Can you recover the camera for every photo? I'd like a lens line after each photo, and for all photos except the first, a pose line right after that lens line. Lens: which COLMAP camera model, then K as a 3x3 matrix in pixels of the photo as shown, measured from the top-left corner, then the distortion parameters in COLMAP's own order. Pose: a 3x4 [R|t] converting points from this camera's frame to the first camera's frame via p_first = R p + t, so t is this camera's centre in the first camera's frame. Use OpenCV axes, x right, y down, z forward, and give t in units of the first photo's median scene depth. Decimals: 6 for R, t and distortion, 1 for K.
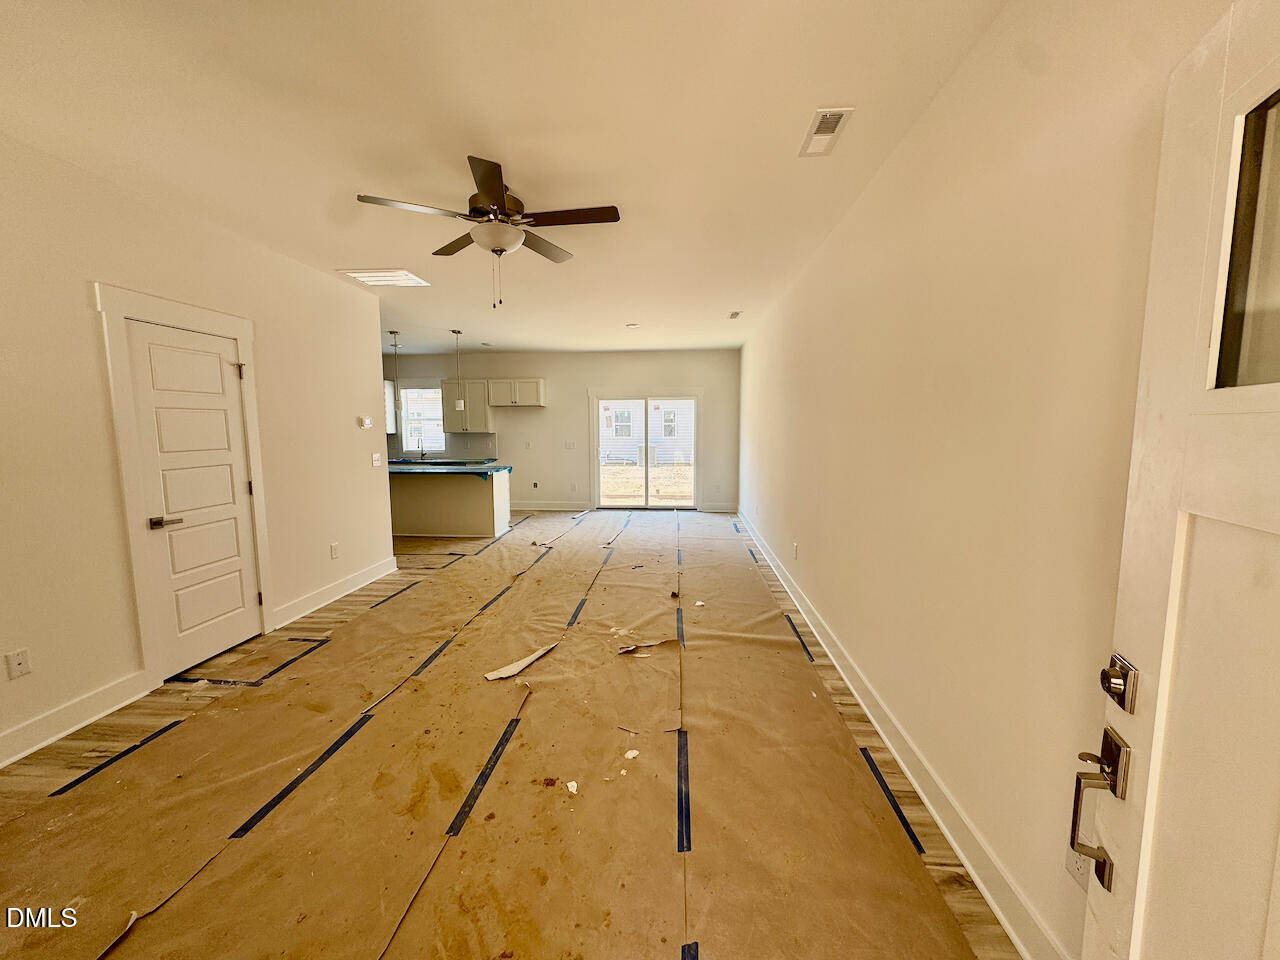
lens RADIAL K [[511.2, 0, 638.7], [0, 511.2, 479.9], [0, 0, 1]] dist [-0.003479, 0.000920]
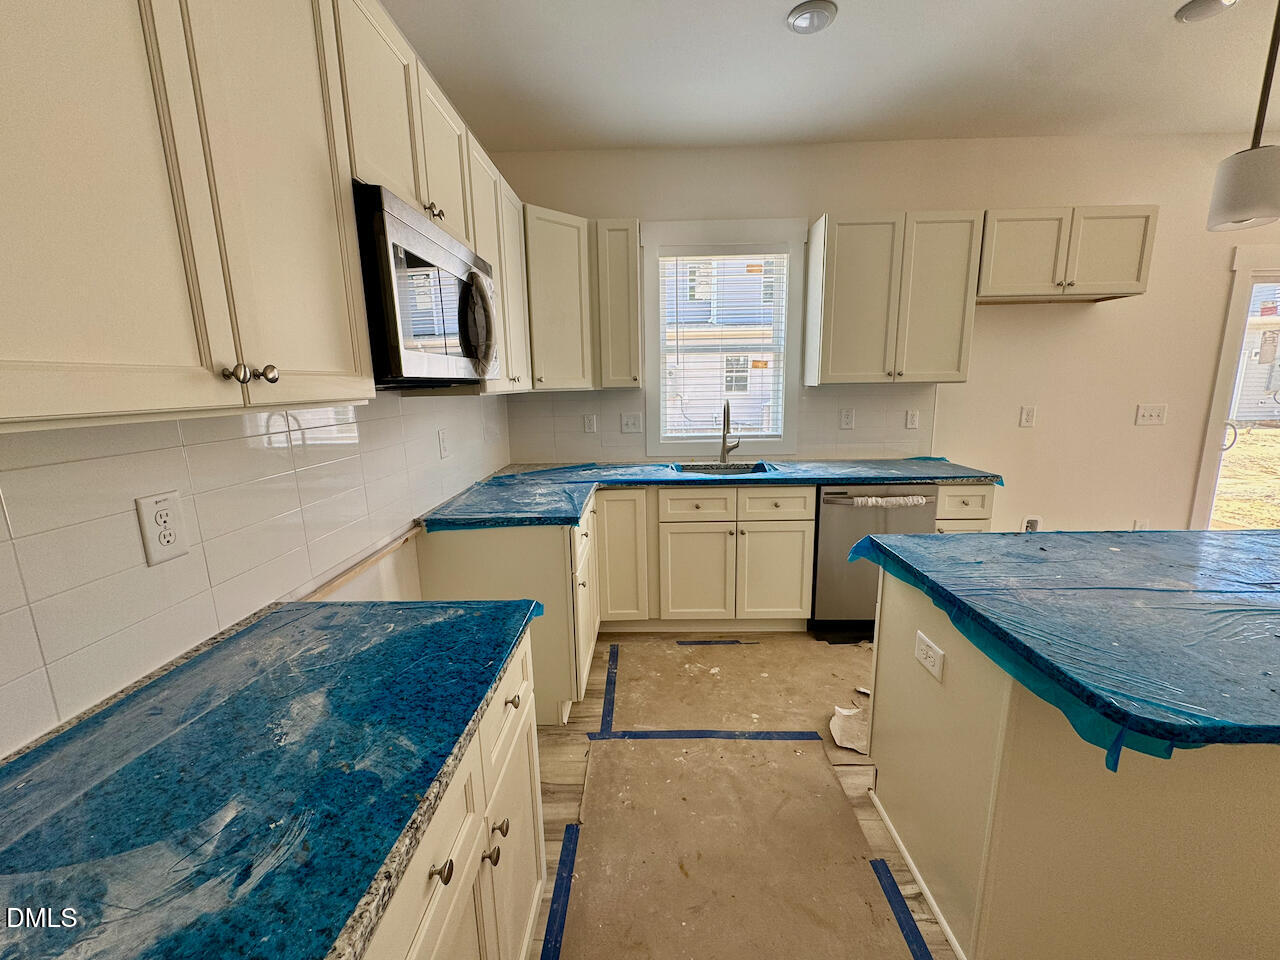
lens RADIAL K [[511.2, 0, 638.7], [0, 511.2, 479.9], [0, 0, 1]] dist [-0.003479, 0.000920]
pose [[0.998122, -0.026081, 0.055422, -1.304209], [0.021278, 0.996107, 0.085542, -0.155350], [-0.057437, -0.084202, 0.994792, 1.699004]]
